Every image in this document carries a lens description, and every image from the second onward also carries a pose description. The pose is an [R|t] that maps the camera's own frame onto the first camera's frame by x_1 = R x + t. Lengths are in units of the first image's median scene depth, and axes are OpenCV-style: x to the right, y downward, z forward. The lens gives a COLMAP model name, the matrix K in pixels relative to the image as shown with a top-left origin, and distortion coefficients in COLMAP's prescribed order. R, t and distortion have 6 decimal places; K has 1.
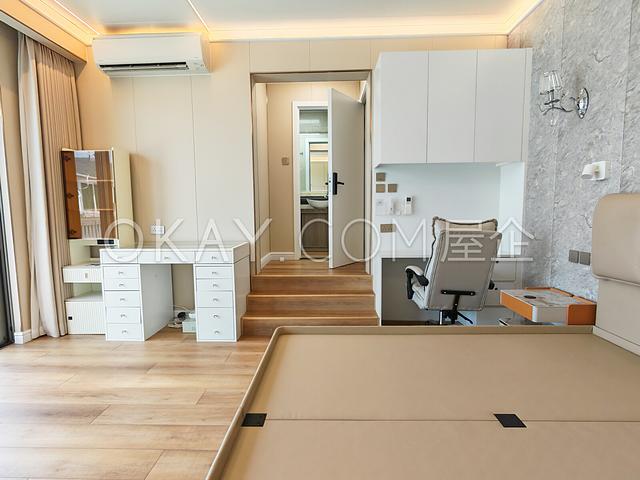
lens RADIAL K [[348.6, 0, 318.7], [0, 348.6, 239.2], [0, 0, 1]] dist [0.008090, -0.000848]
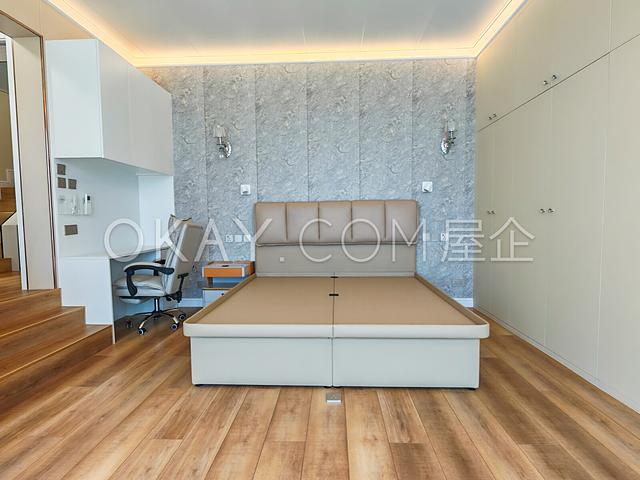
lens RADIAL K [[350.4, 0, 317.7], [0, 350.4, 241.3], [0, 0, 1]] dist [-0.000478, 0.000061]
pose [[0.018057, -0.057073, 0.998207, -0.847653], [0.094772, 0.993972, 0.055117, 0.008454], [-0.995335, 0.093607, 0.023357, 0.482328]]
